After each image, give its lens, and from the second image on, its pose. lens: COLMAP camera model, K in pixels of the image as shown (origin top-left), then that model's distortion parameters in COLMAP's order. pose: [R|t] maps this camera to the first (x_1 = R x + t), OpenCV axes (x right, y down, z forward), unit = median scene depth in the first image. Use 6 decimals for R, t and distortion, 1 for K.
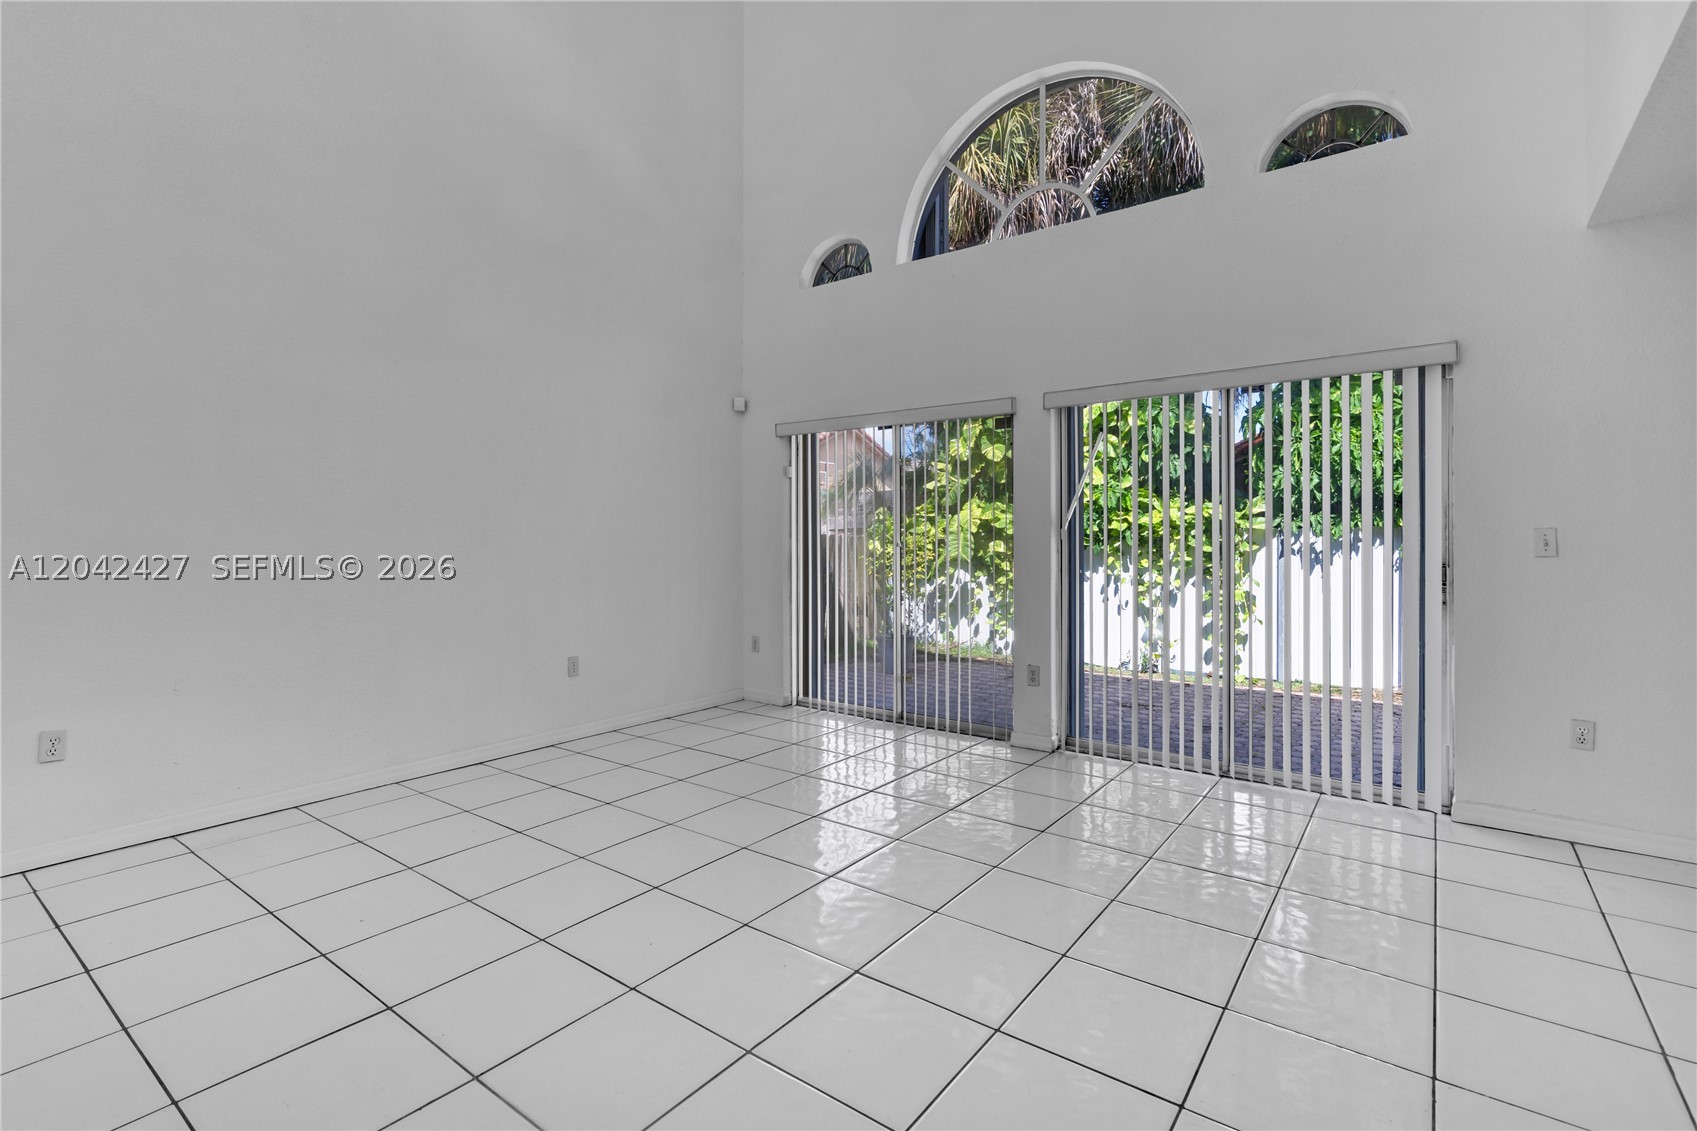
lens RADIAL K [[791.6, 0, 851.0], [0, 791.6, 544.2], [0, 0, 1]] dist [-0.000394, 0.000249]
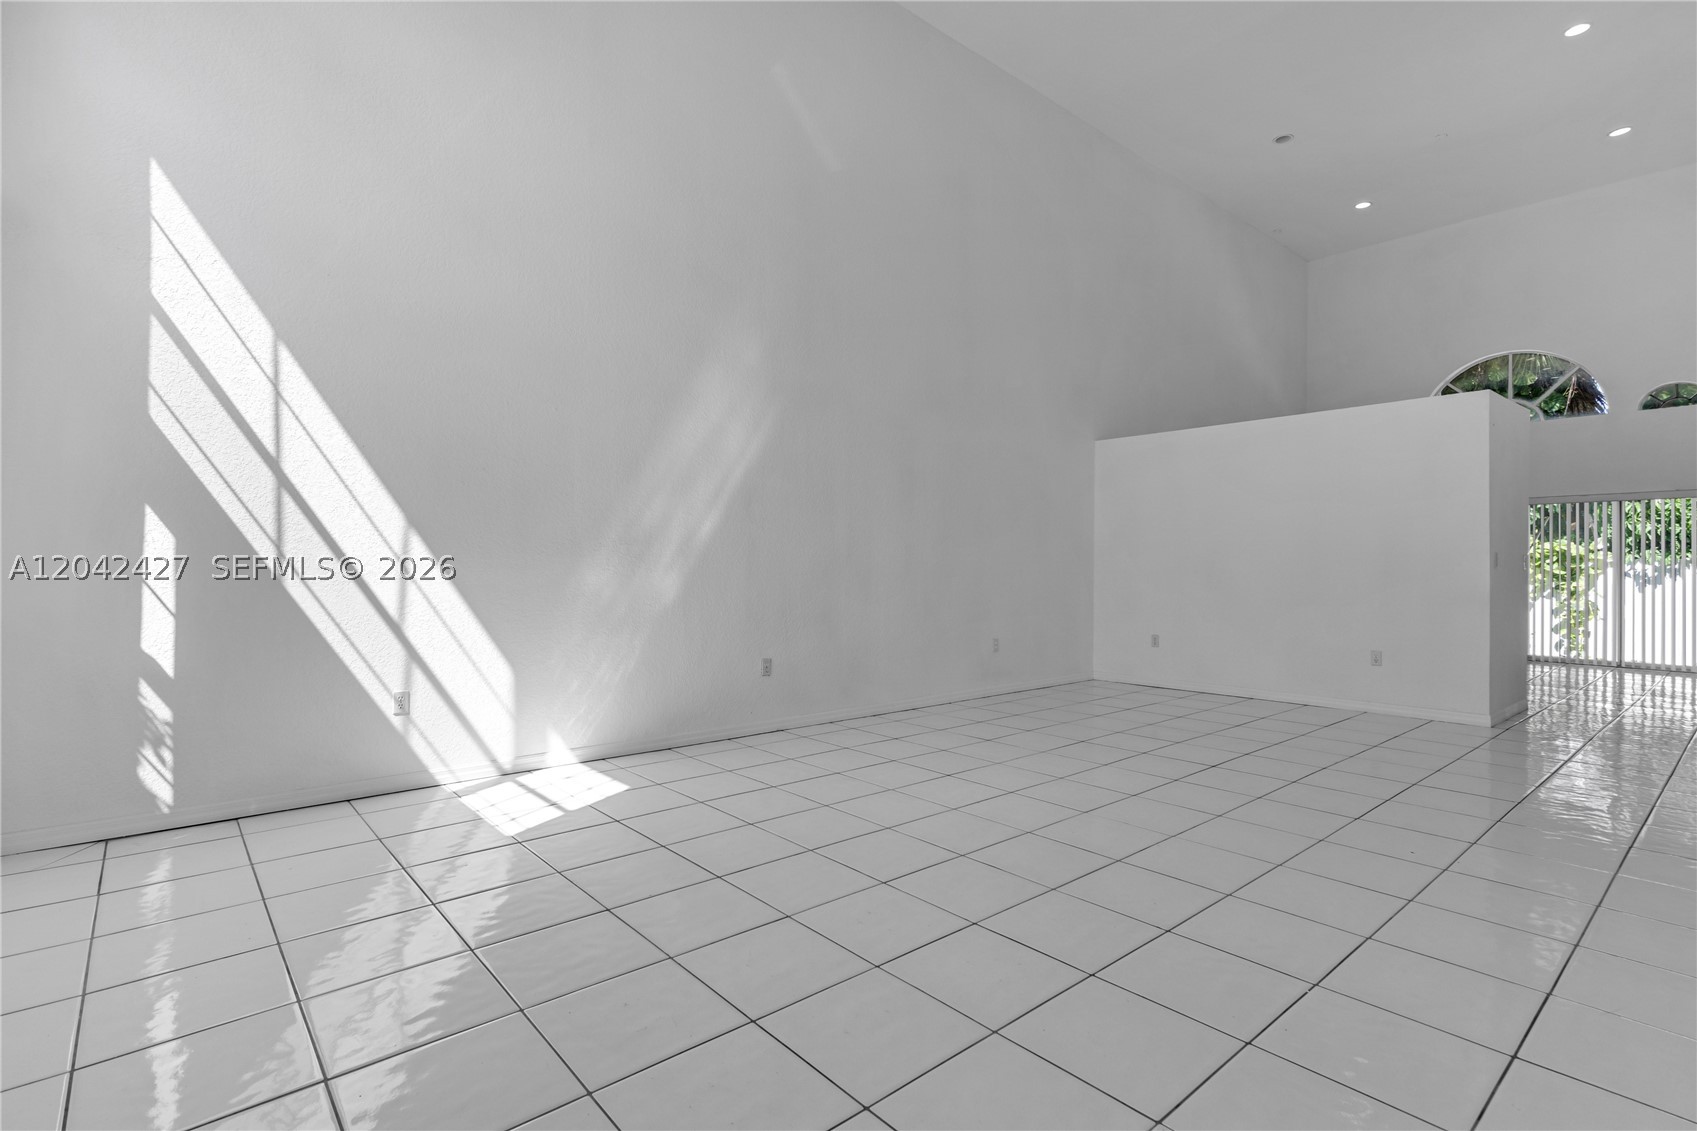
lens RADIAL K [[791.6, 0, 851.0], [0, 791.6, 544.2], [0, 0, 1]] dist [-0.000394, 0.000249]
pose [[0.973699, 0.004963, -0.227783, -0.502065], [-0.010523, 0.999675, -0.023203, 0.001434], [0.227594, 0.024989, 0.973435, -0.746338]]
